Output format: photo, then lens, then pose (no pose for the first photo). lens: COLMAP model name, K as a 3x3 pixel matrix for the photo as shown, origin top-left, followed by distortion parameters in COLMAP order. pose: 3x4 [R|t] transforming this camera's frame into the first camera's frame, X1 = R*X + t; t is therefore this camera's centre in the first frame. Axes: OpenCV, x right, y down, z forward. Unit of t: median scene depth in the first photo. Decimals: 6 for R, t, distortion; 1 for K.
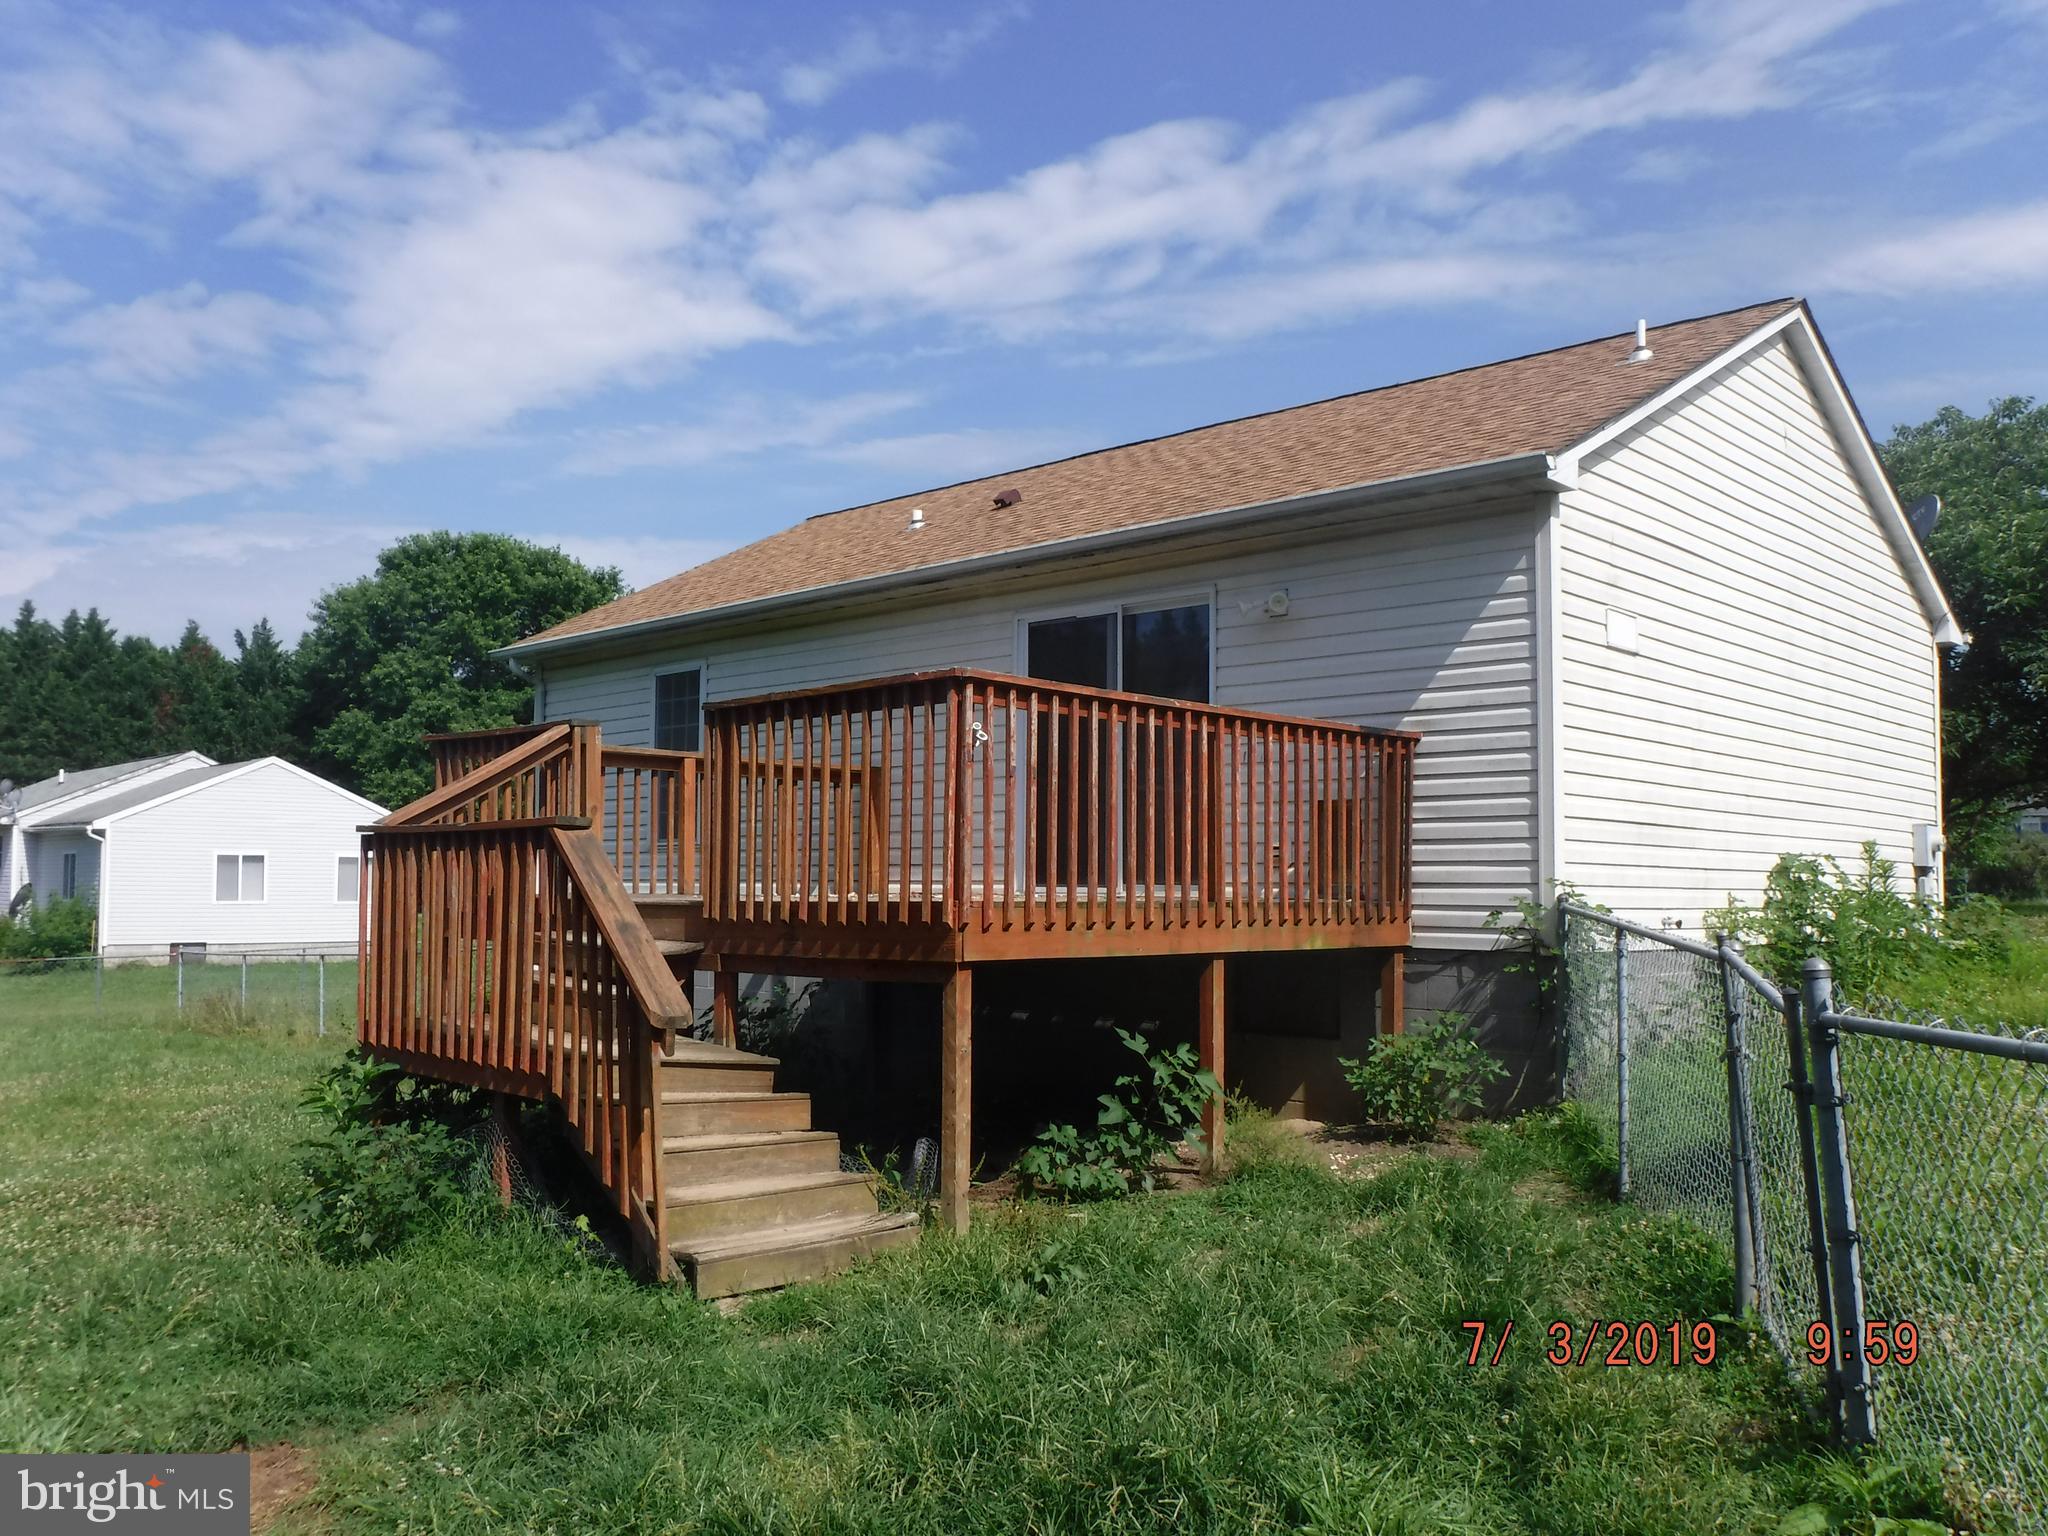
lens RADIAL K [[1677.4, 0, 1033.3], [0, 1677.4, 774.8], [0, 0, 1]] dist [-0.091623, 0.033308]
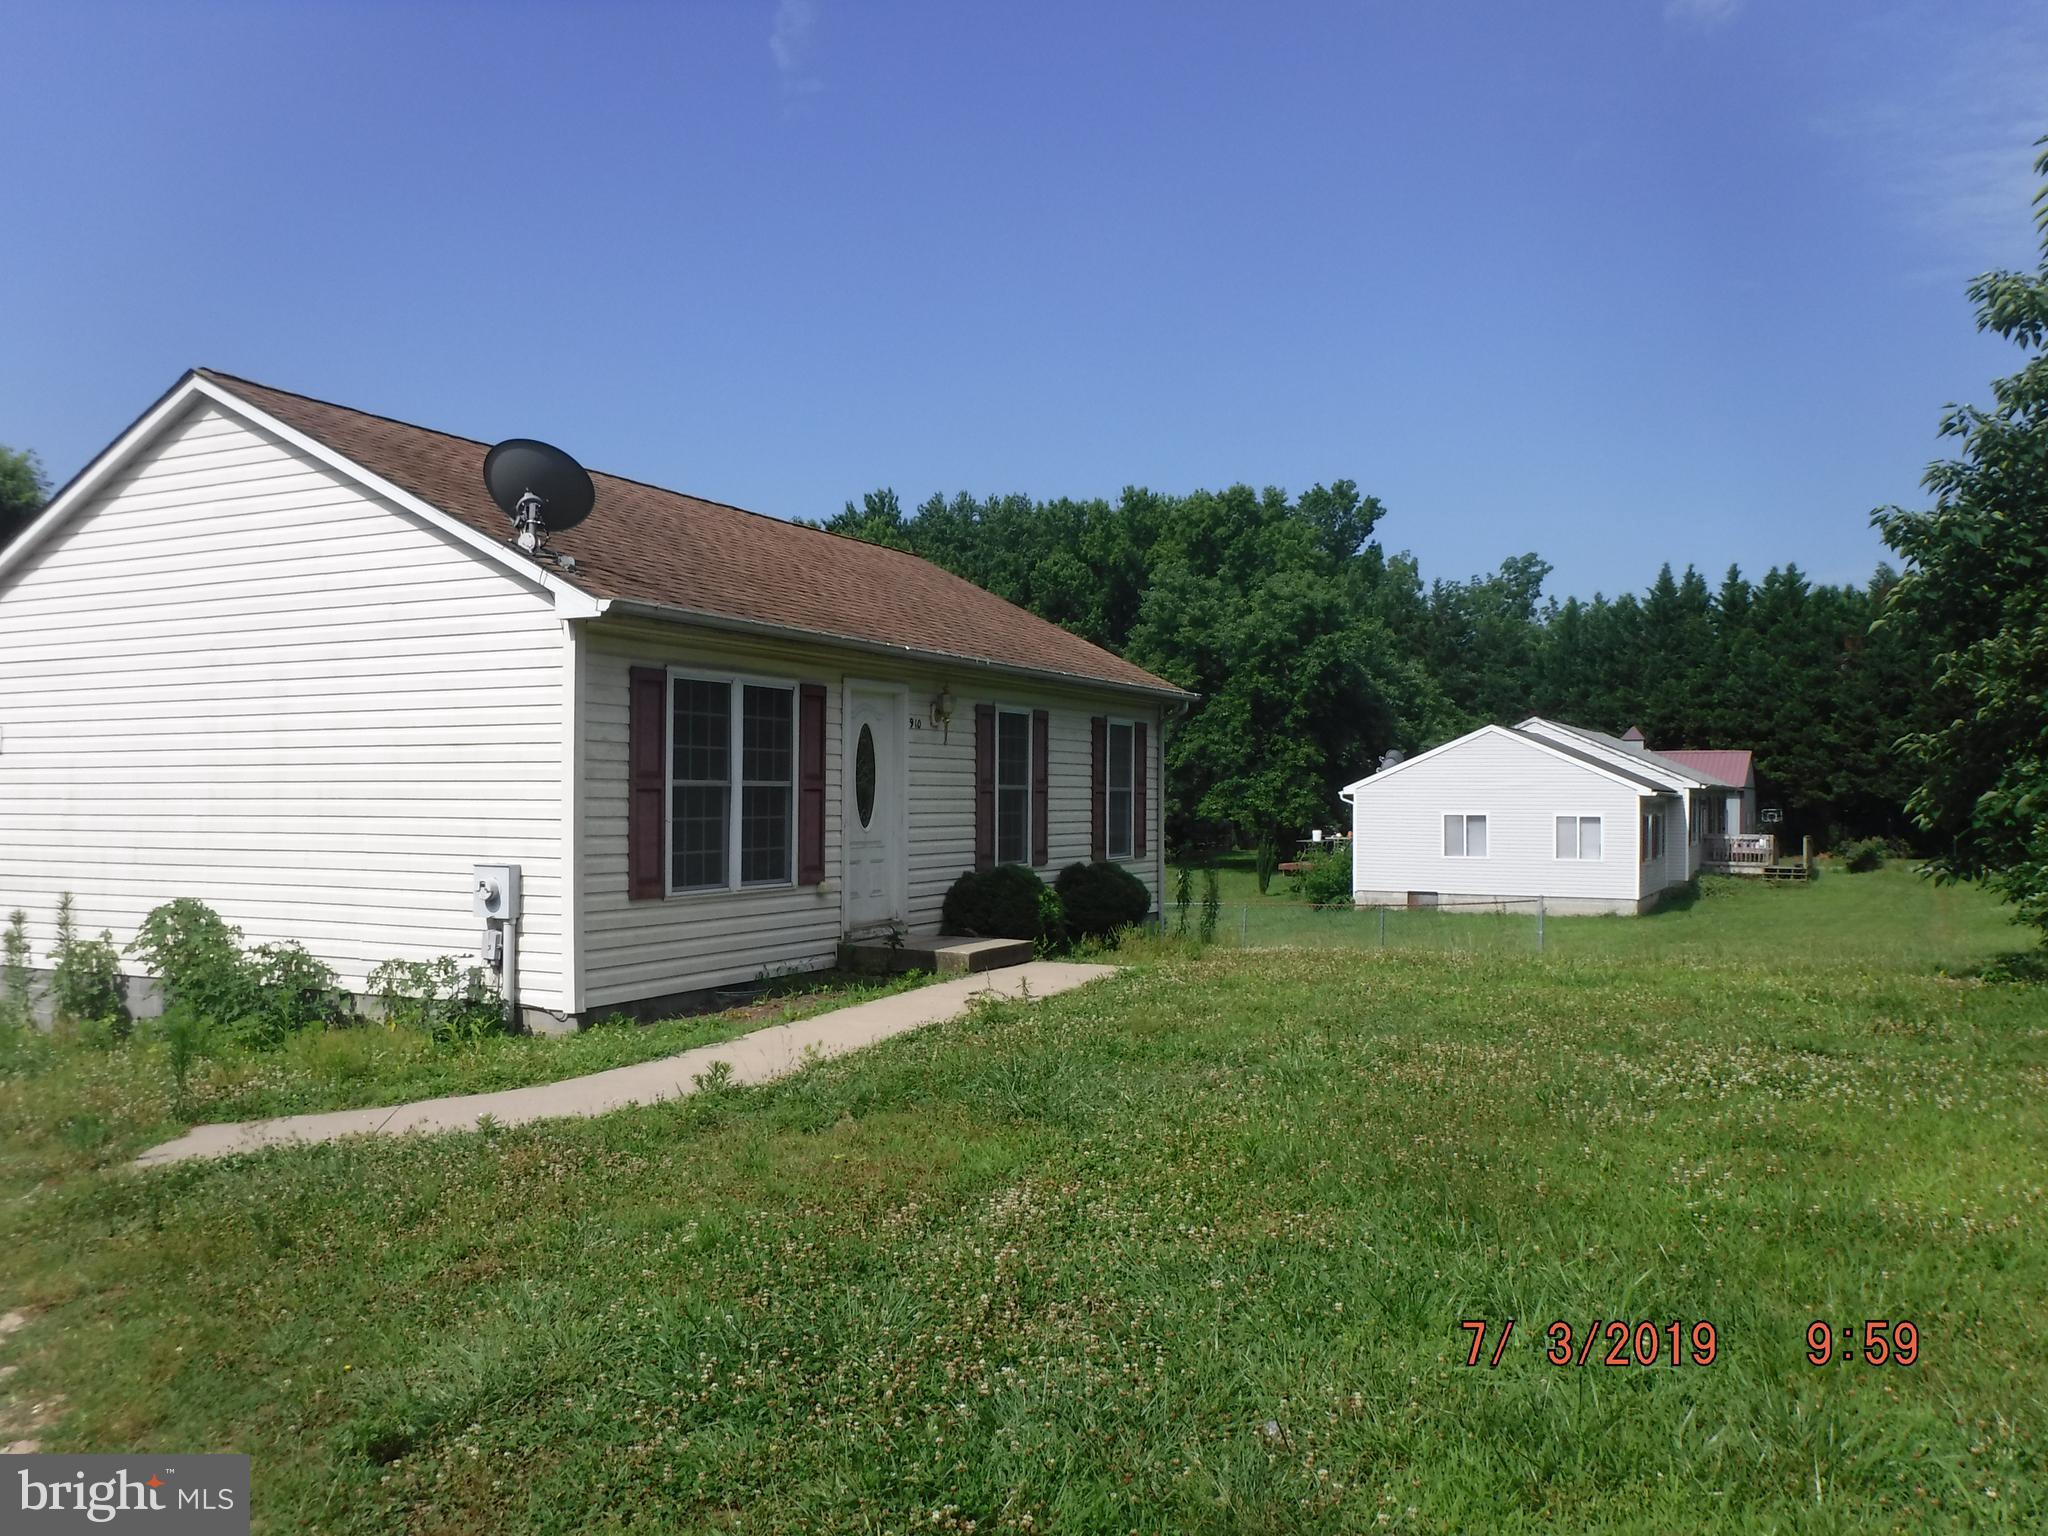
lens RADIAL K [[1677.4, 0, 983.9], [0, 1677.4, 792.0], [0, 0, 1]] dist [-0.091623, 0.033308]
pose [[0.308045, 0.000257, -0.951372, 0.271526], [0.052554, 0.998468, 0.017286, -0.001781], [0.949919, -0.055323, 0.307560, 0.196549]]
